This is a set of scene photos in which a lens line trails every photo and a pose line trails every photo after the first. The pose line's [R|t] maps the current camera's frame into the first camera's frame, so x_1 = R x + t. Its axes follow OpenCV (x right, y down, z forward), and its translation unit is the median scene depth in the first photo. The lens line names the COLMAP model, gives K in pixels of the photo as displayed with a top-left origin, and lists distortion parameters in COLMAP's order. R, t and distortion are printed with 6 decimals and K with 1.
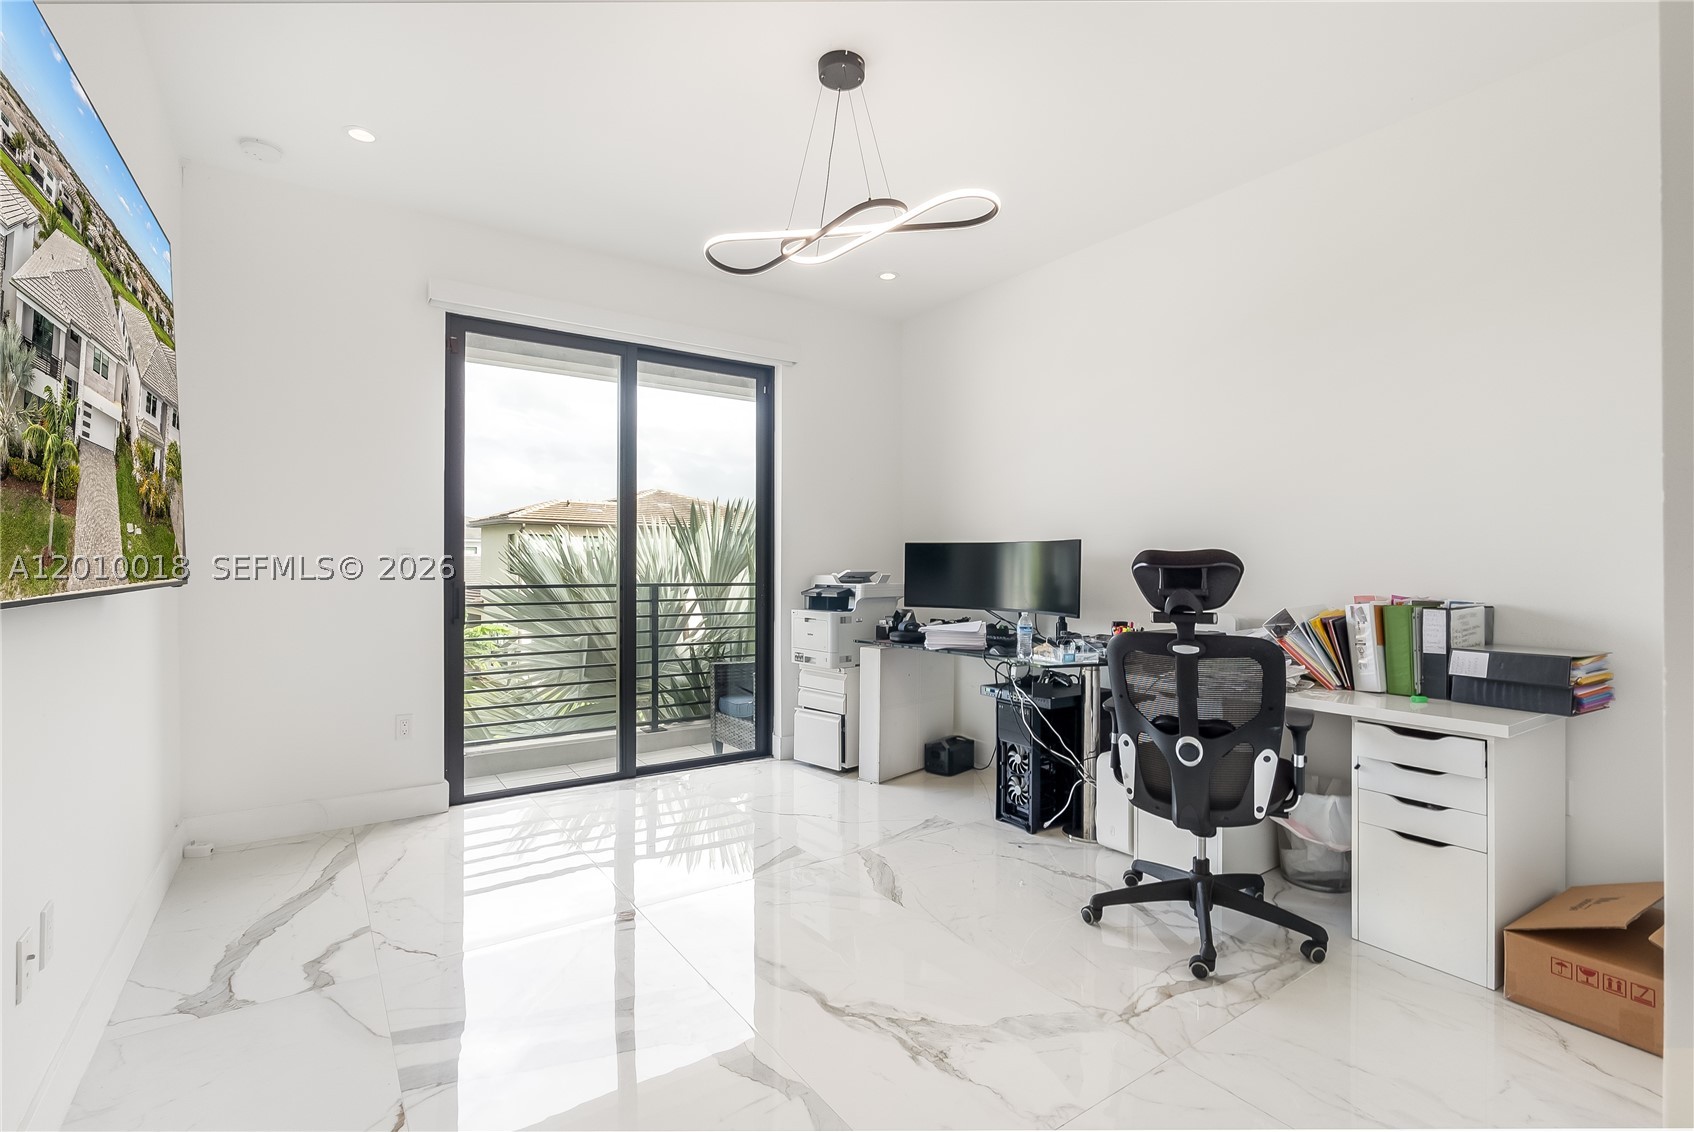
lens RADIAL K [[771.0, 0, 848.6], [0, 771.0, 576.2], [0, 0, 1]] dist [0.000428, 0.000145]
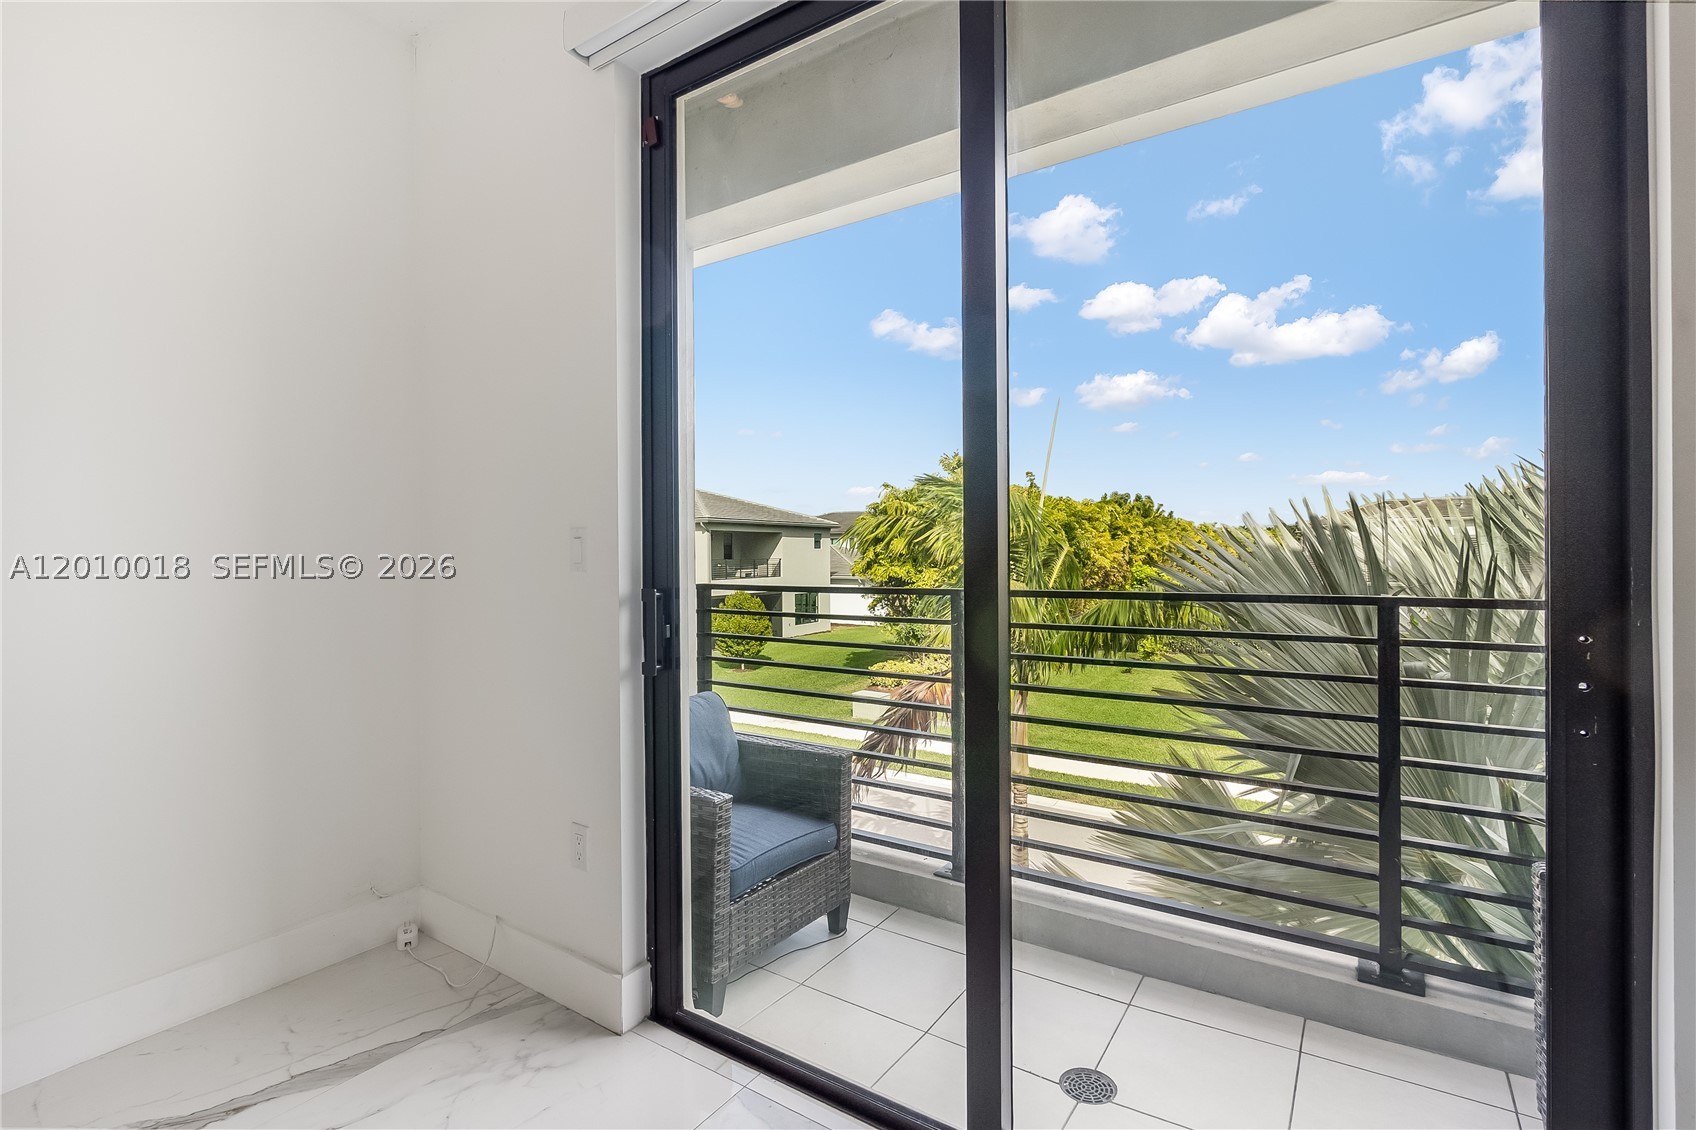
lens RADIAL K [[787.6, 0, 842.7], [0, 787.6, 557.9], [0, 0, 1]] dist [-0.001956, -0.000111]
pose [[0.365018, -0.003819, -0.930993, 0.026251], [-0.002738, 0.999983, -0.005176, -0.011716], [0.930996, 0.004439, 0.365001, 0.919117]]
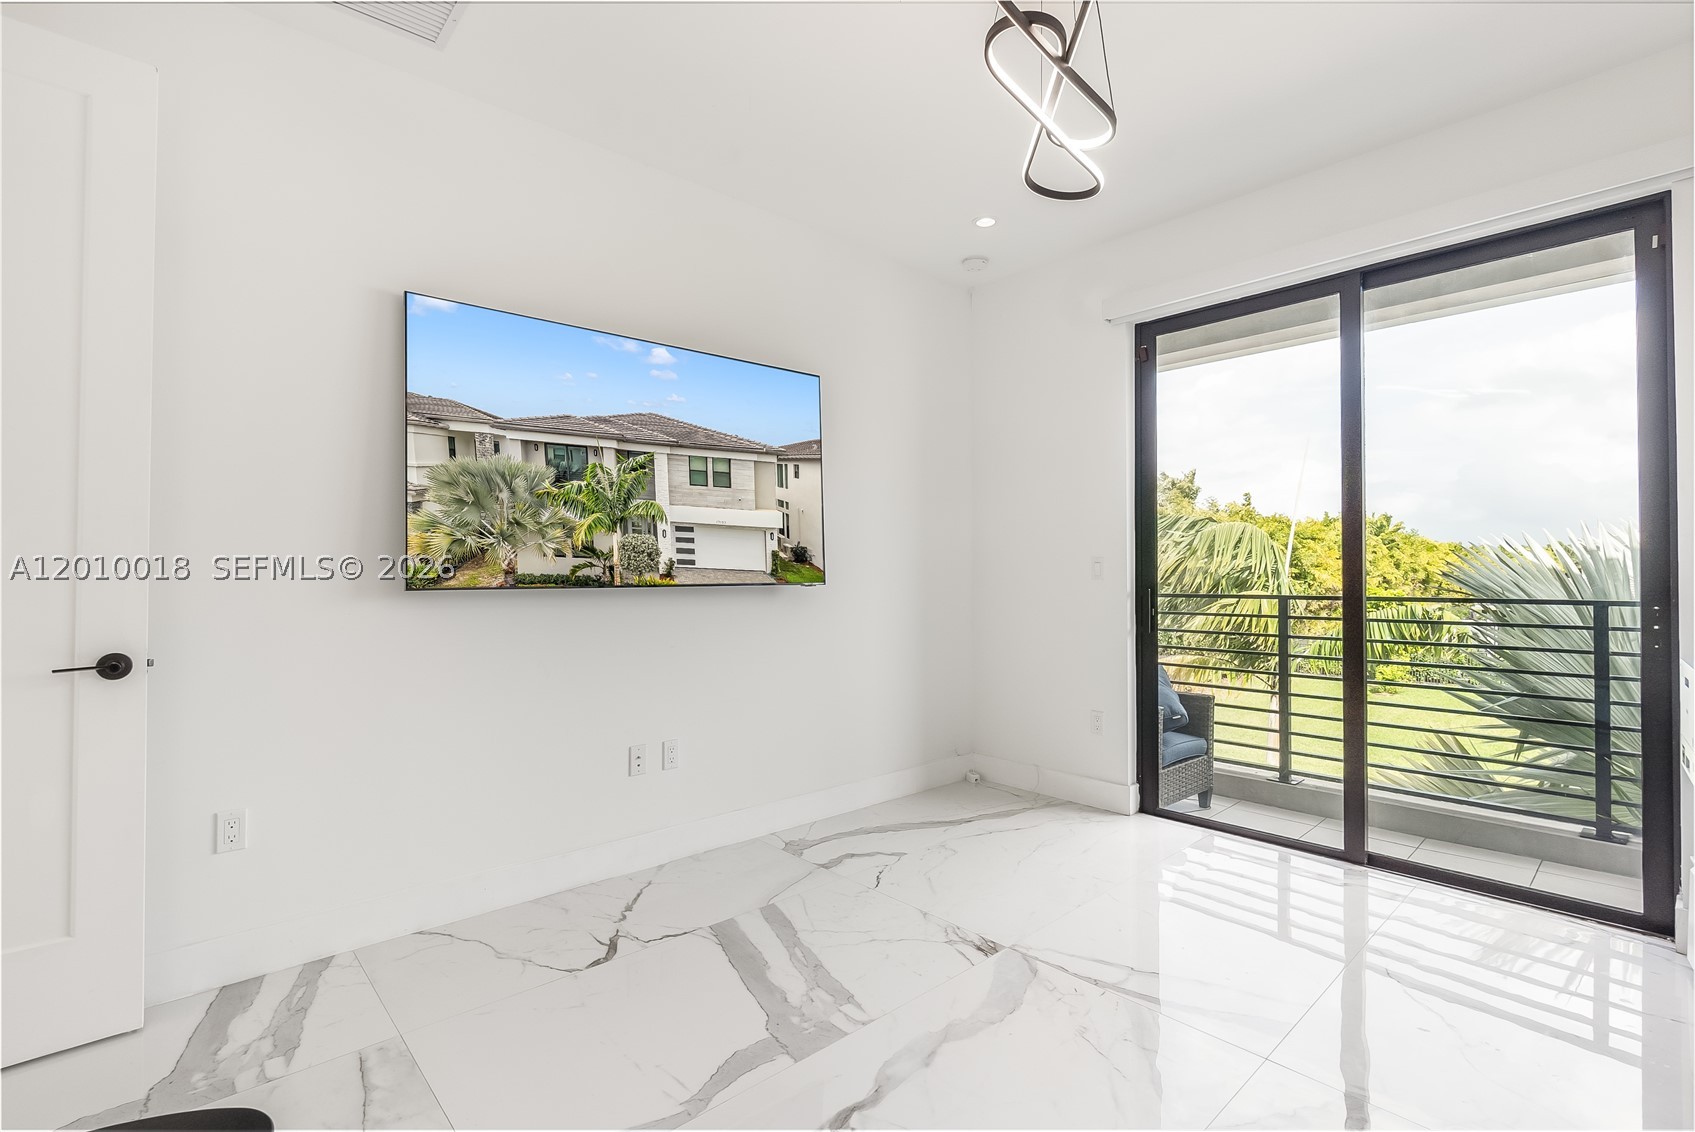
lens RADIAL K [[771.8, 0, 855.4], [0, 771.8, 566.3], [0, 0, 1]] dist [-0.002144, 0.000395]
pose [[0.142667, -0.014878, -0.989659, 0.427320], [-0.011253, 0.999798, -0.016653, -0.001804], [0.989707, 0.013513, 0.142470, 0.480744]]
